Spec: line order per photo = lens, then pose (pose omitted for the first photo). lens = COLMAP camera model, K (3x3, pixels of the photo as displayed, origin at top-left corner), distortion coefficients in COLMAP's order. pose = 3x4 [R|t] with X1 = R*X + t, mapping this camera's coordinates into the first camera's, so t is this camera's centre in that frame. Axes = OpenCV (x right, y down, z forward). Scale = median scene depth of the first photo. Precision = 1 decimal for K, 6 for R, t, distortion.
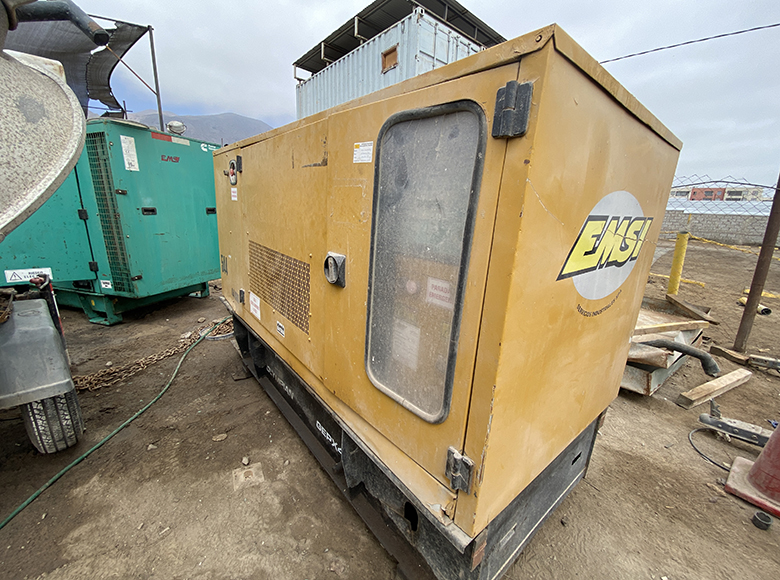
lens RADIAL K [[316.9, 0, 390.0], [0, 316.9, 290.0], [0, 0, 1]] dist [0.024719, -0.020873]
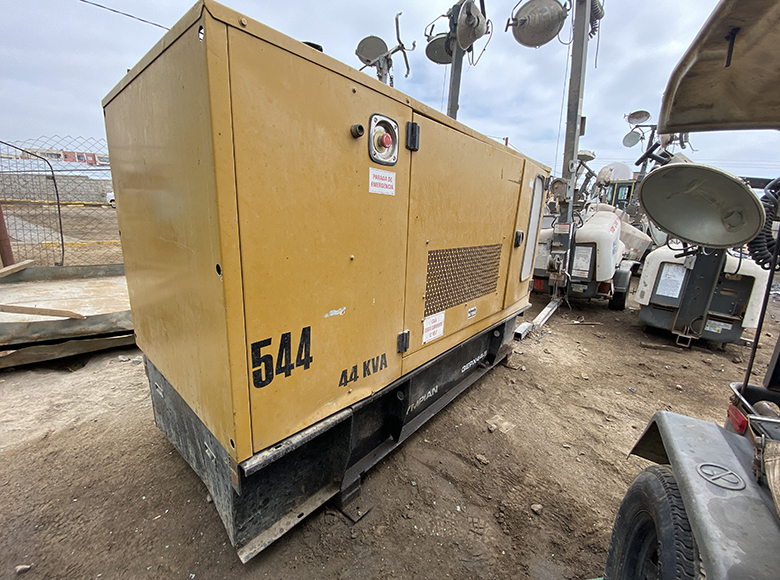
lens RADIAL K [[316.9, 0, 390.0], [0, 316.9, 290.0], [0, 0, 1]] dist [0.024719, -0.020873]
pose [[-0.164728, -0.316135, 0.934304, -1.356381], [0.199507, 0.916985, 0.345450, -0.405842], [-0.965951, 0.243305, -0.087982, 1.386478]]
